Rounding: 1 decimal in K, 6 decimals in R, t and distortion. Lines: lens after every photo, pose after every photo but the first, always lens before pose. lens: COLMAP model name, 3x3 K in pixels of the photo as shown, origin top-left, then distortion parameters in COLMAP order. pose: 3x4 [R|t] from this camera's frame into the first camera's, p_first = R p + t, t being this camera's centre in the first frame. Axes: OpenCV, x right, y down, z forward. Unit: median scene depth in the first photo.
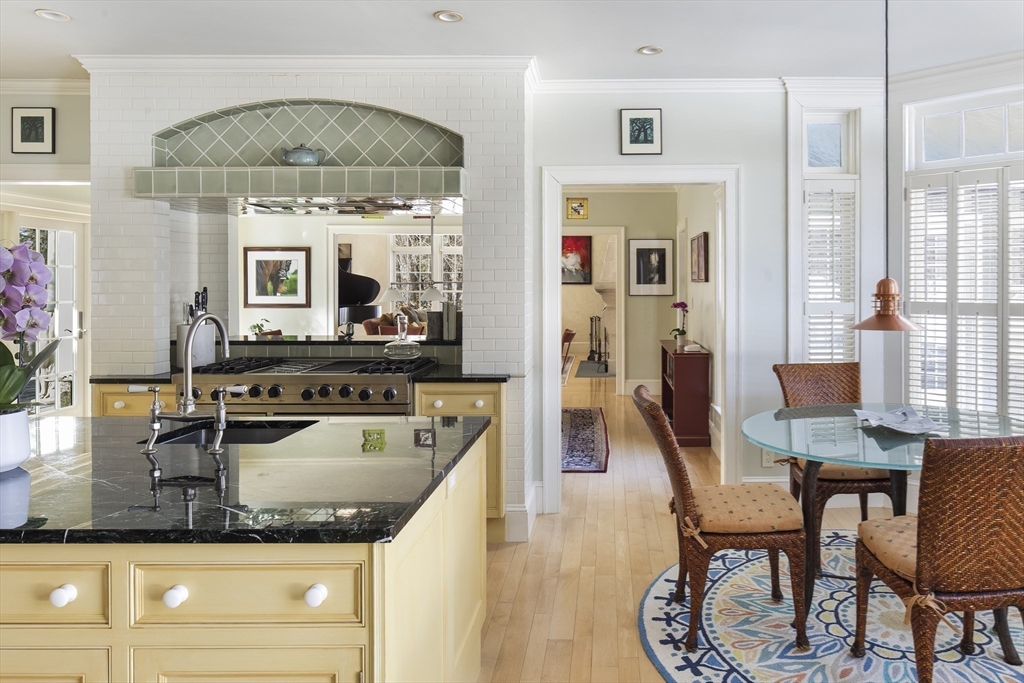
lens RADIAL K [[698.2, 0, 510.6], [0, 698.2, 299.7], [0, 0, 1]] dist [-0.001038, 0.000516]
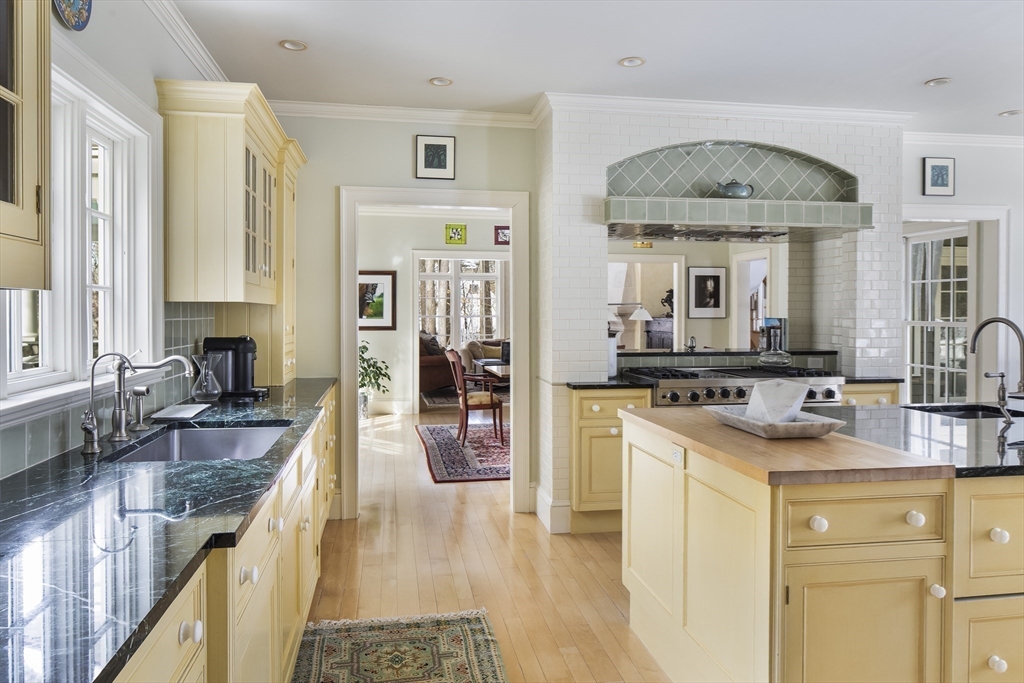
lens RADIAL K [[683.8, 0, 511.0], [0, 683.8, 329.2], [0, 0, 1]] dist [-0.003924, 0.000599]
pose [[0.987895, -0.003028, 0.155096, -0.726216], [0.002355, 0.999987, 0.004522, 0.015720], [-0.155108, -0.004102, 0.987889, -0.051272]]
